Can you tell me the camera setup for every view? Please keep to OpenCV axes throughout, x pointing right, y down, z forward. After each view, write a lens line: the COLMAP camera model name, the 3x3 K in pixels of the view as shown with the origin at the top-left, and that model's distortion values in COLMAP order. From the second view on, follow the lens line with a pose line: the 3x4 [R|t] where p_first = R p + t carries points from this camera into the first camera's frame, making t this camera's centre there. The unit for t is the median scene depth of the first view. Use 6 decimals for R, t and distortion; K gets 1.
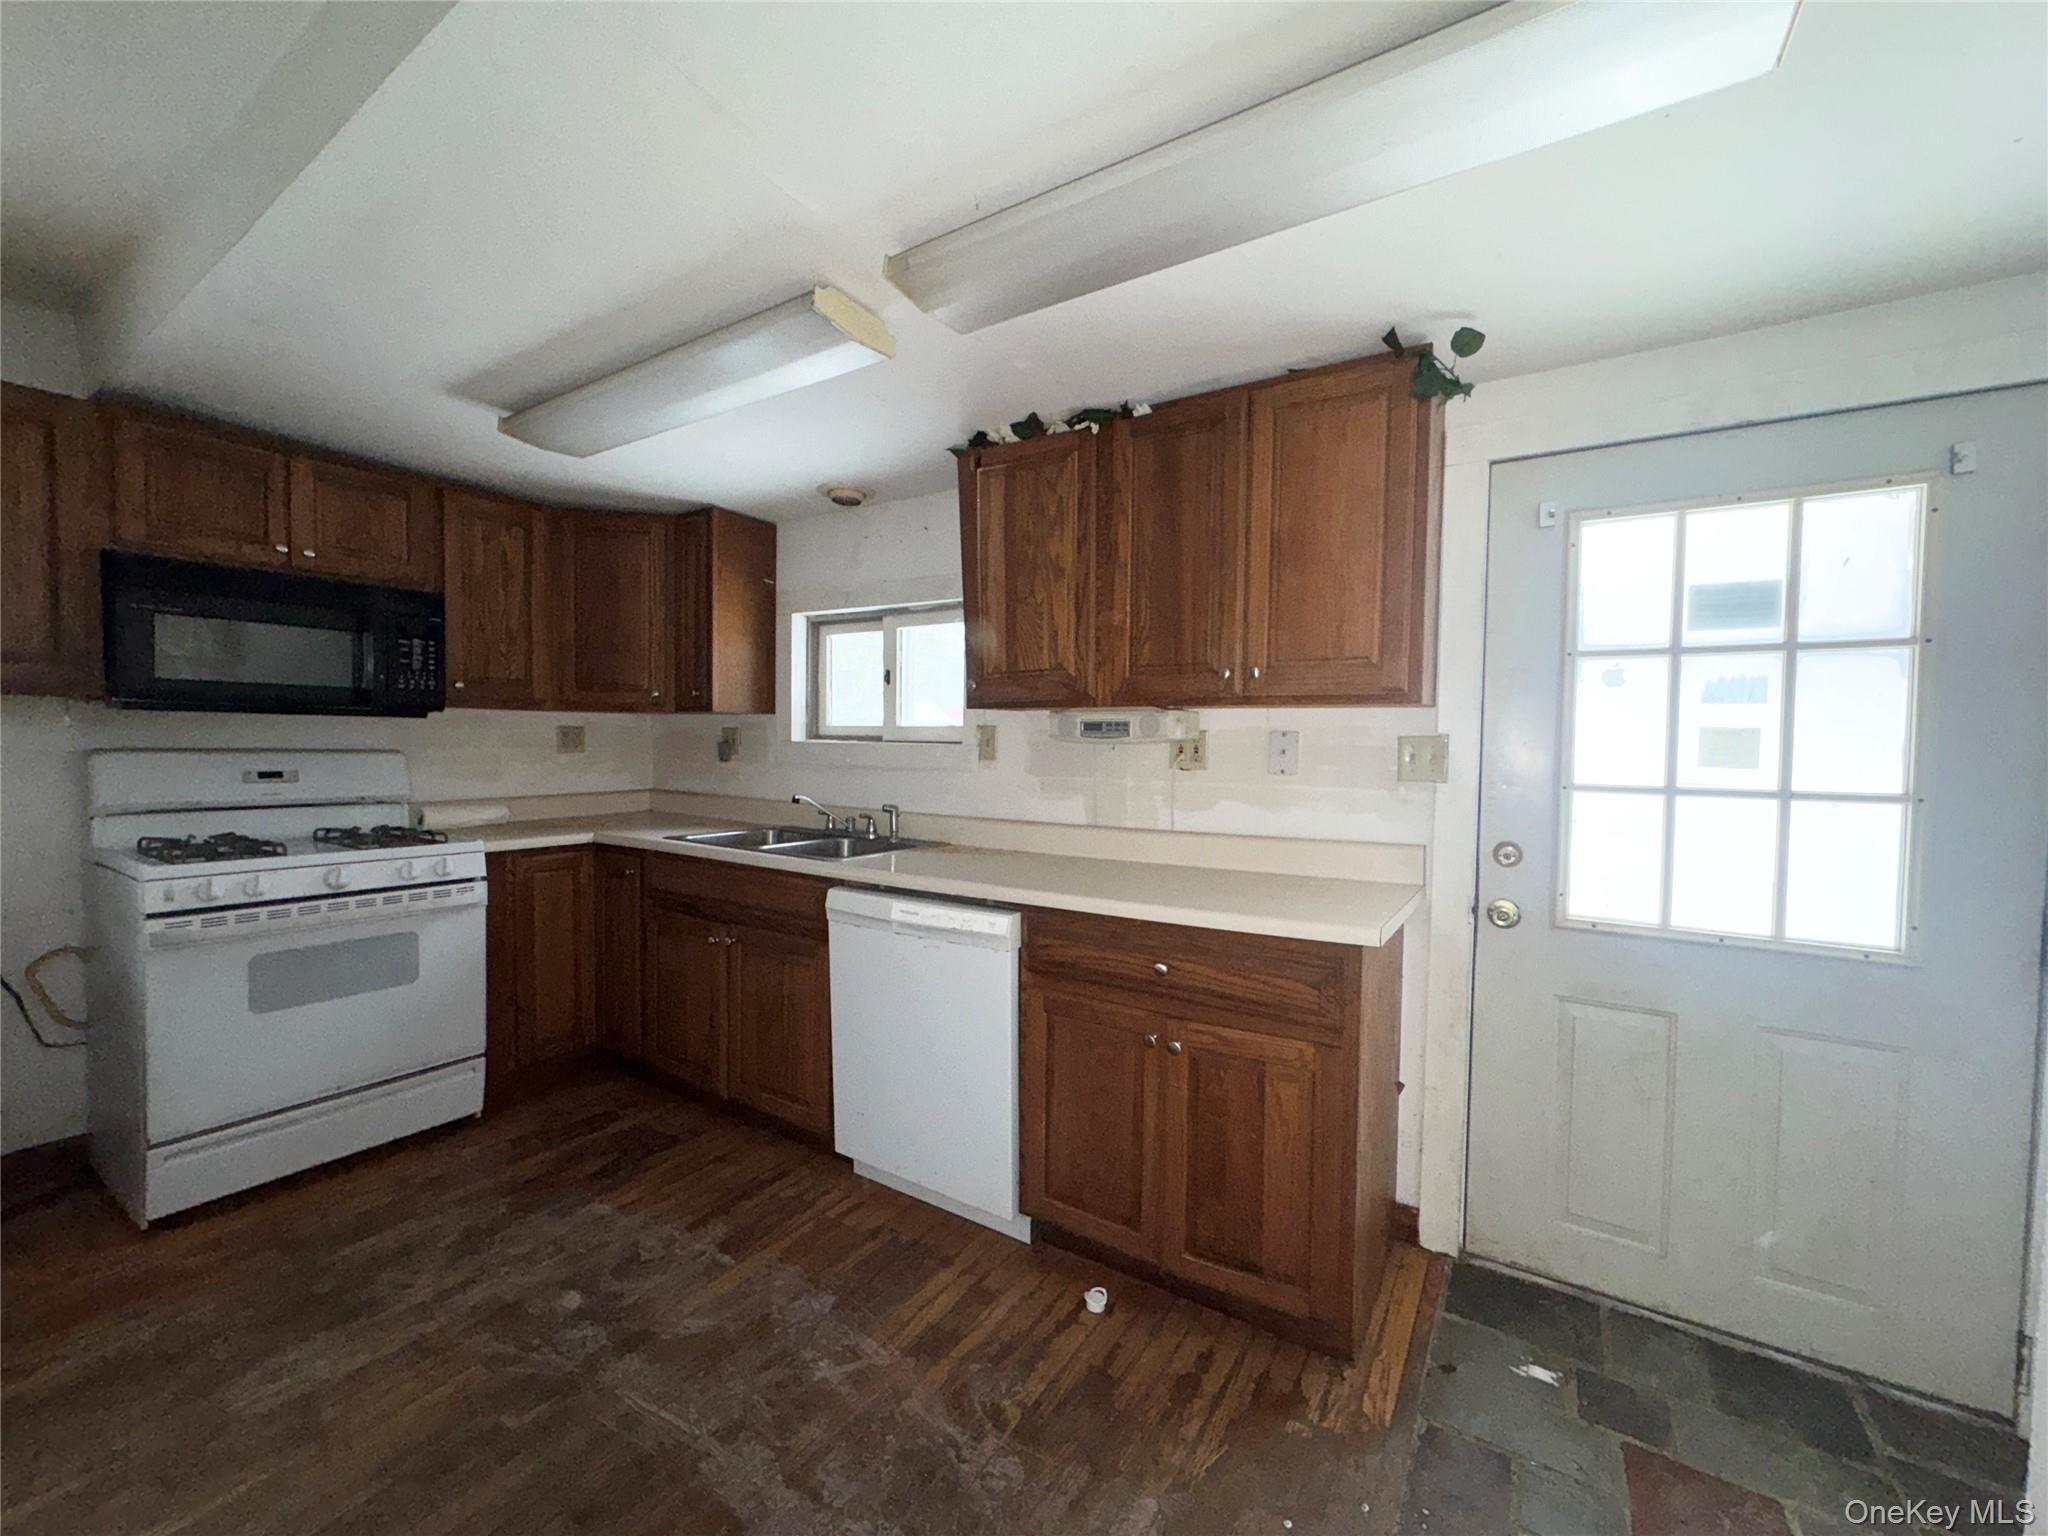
lens RADIAL K [[817.3, 0, 1021.8], [0, 817.3, 768.8], [0, 0, 1]] dist [-0.002613, -0.000655]
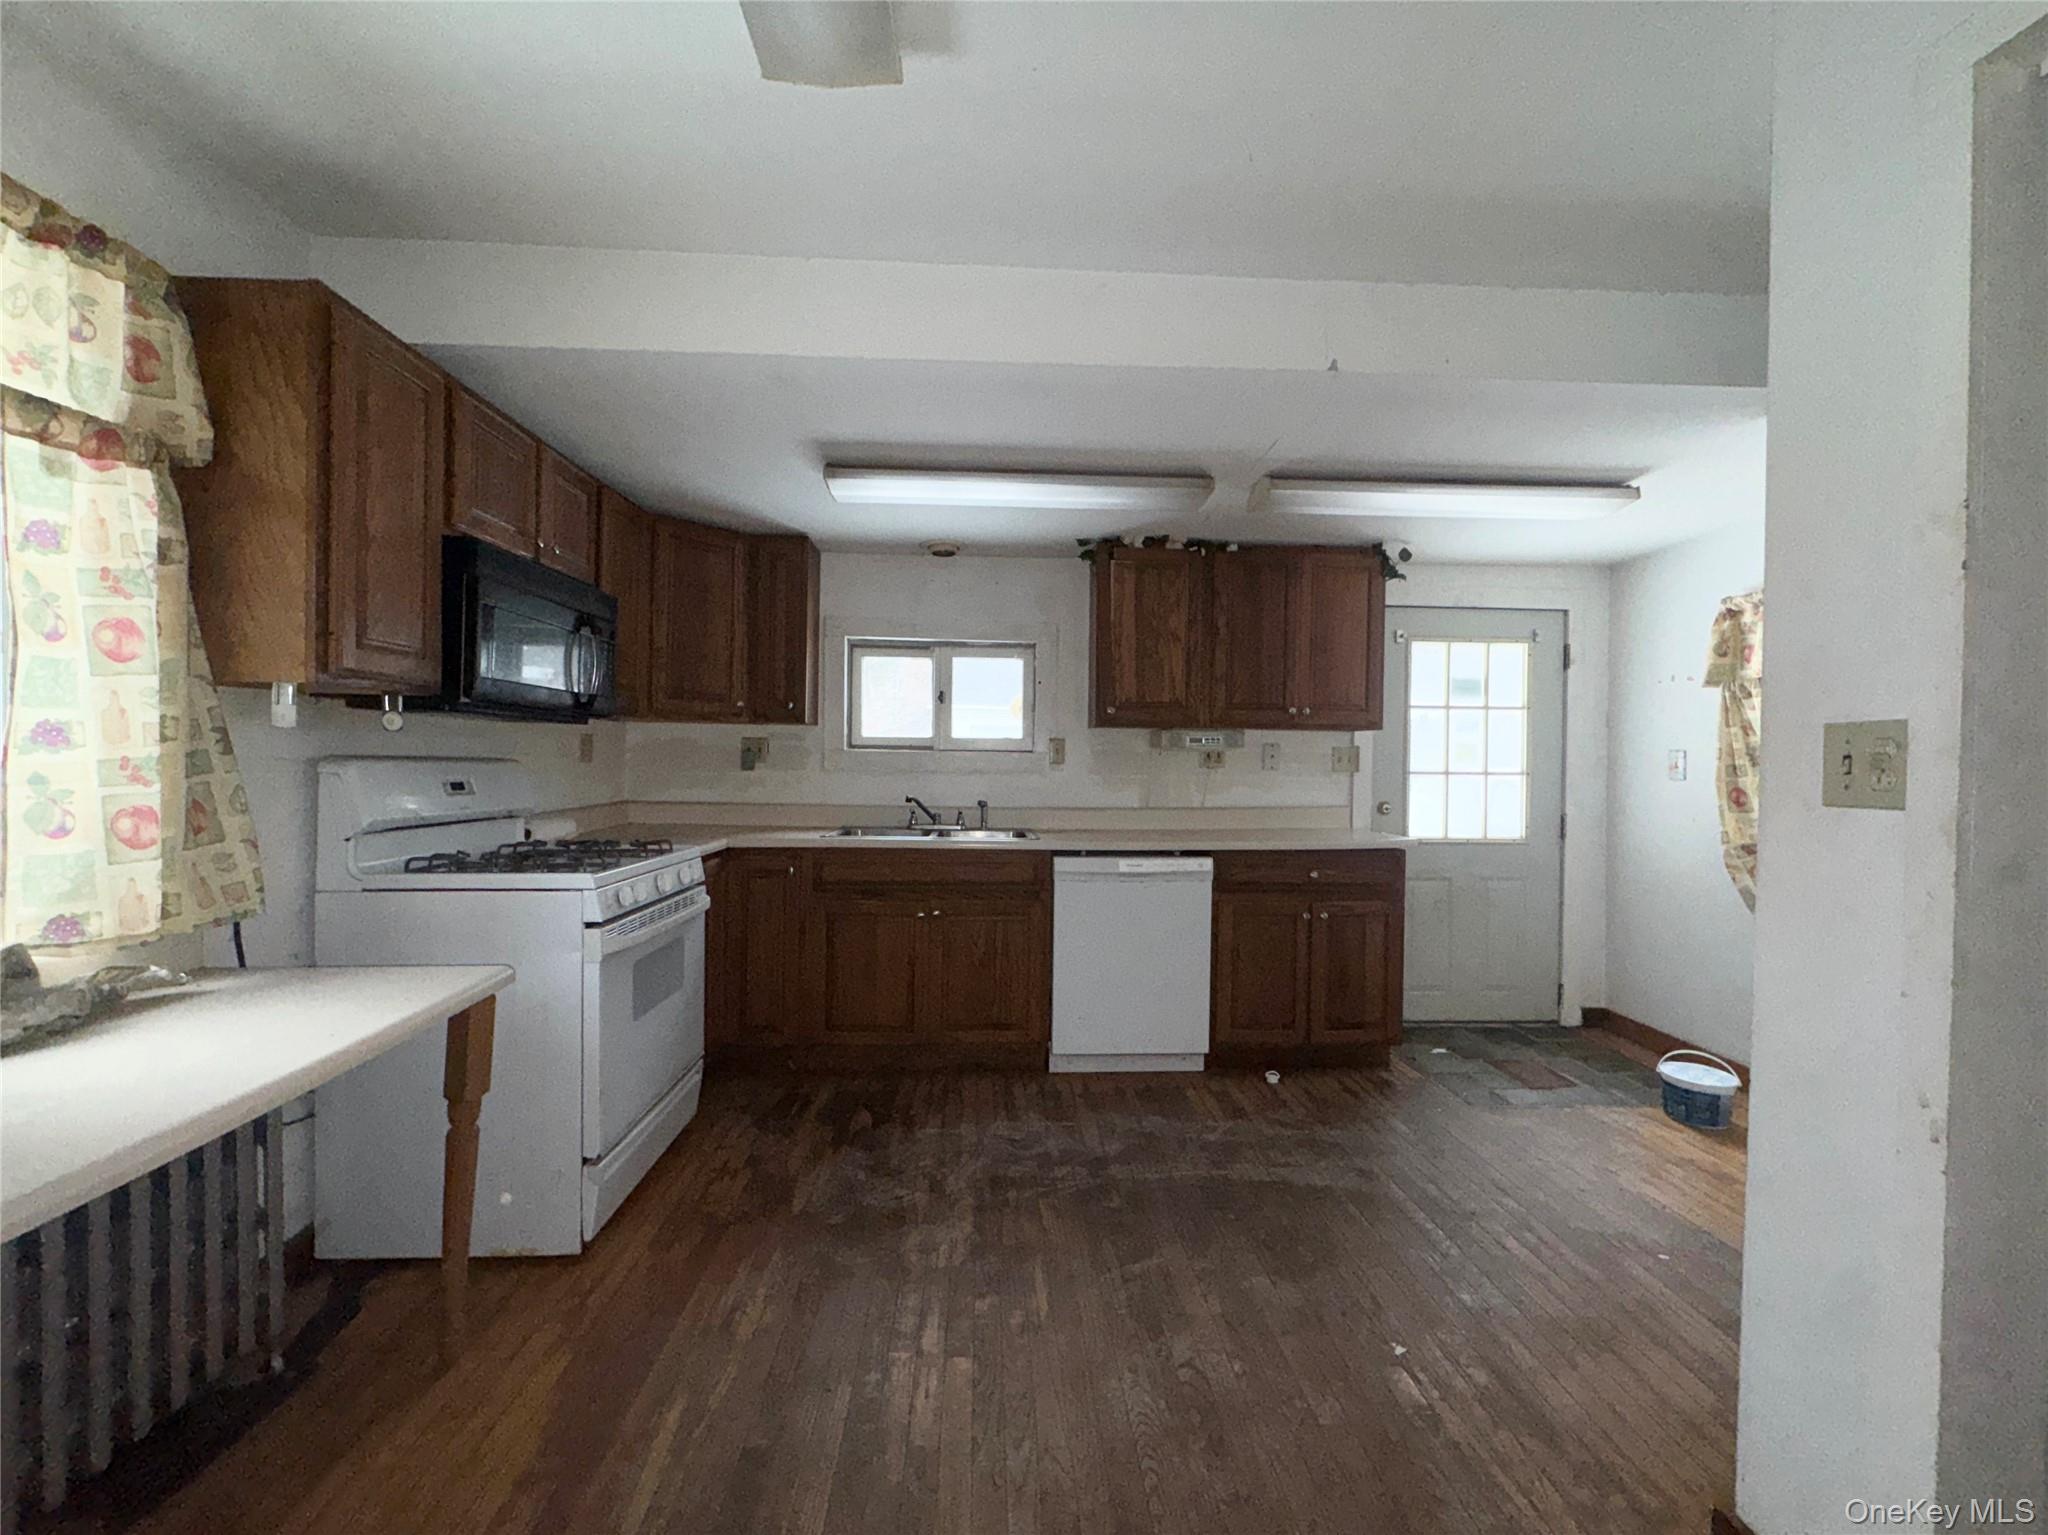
lens RADIAL K [[851.3, 0, 1019.5], [0, 851.3, 768.3], [0, 0, 1]] dist [-0.004060, -0.000092]
pose [[0.812854, -0.010736, 0.582368, -1.126651], [0.020570, 0.999736, -0.010281, 0.011631], [-0.582104, 0.020336, 0.812860, -0.122551]]
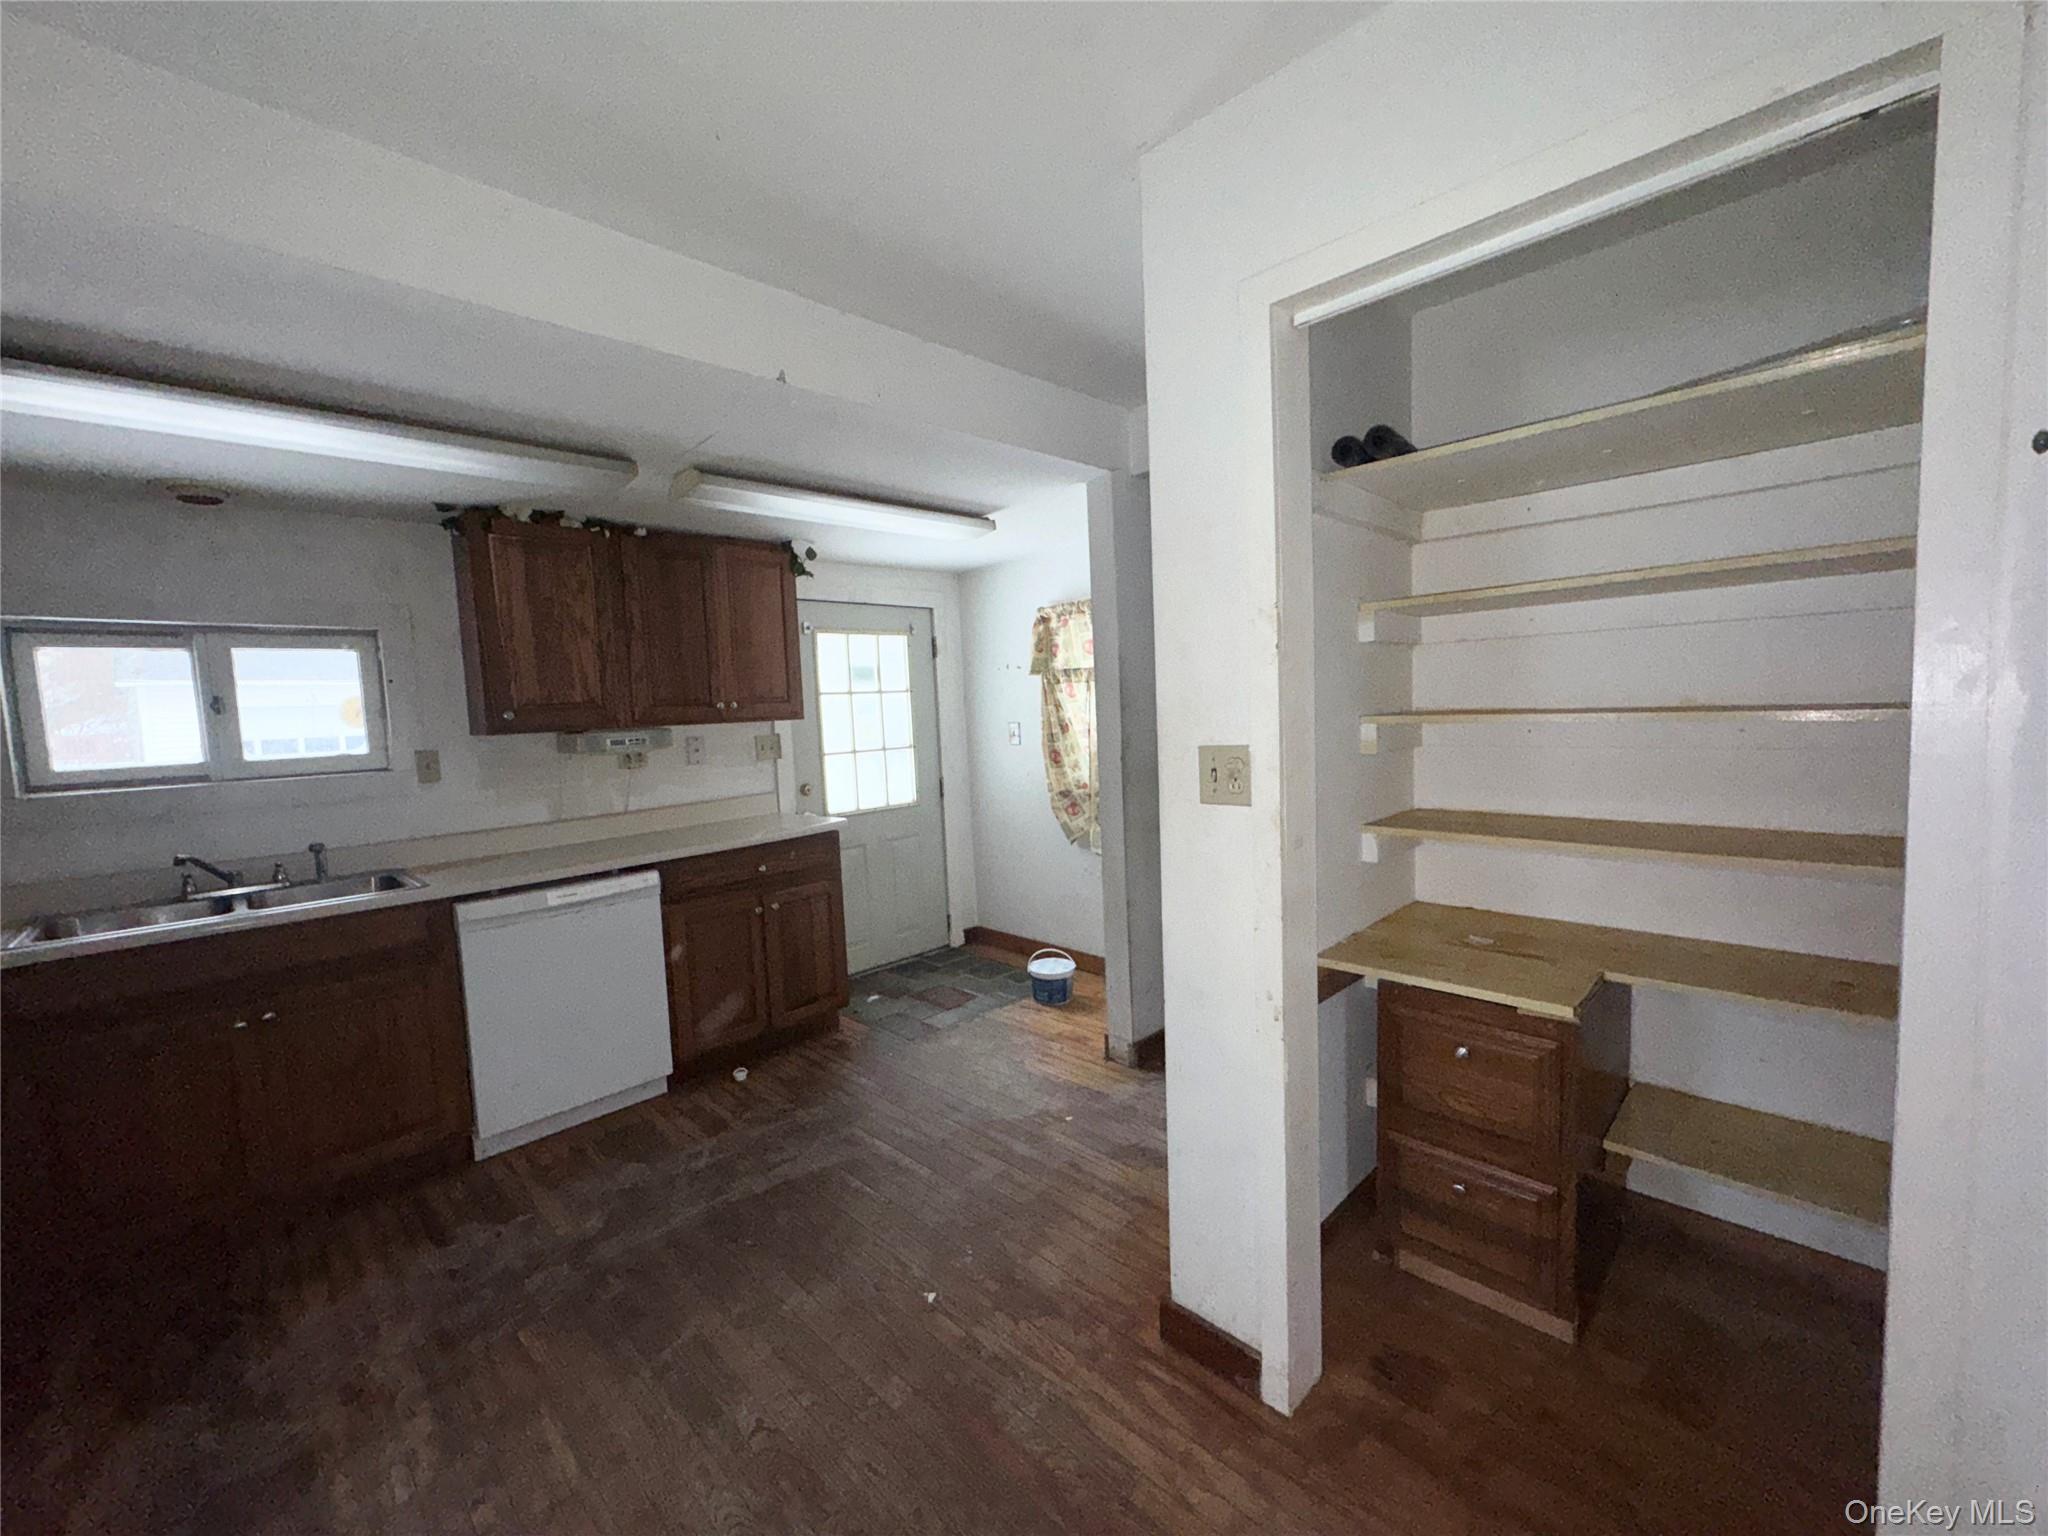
lens RADIAL K [[817.3, 0, 1021.8], [0, 817.3, 768.8], [0, 0, 1]] dist [-0.002613, -0.000655]
pose [[0.209310, -0.098300, 0.972896, -1.145860], [0.084673, 0.993019, 0.082117, -0.063032], [-0.974177, 0.065190, 0.216172, 0.011351]]
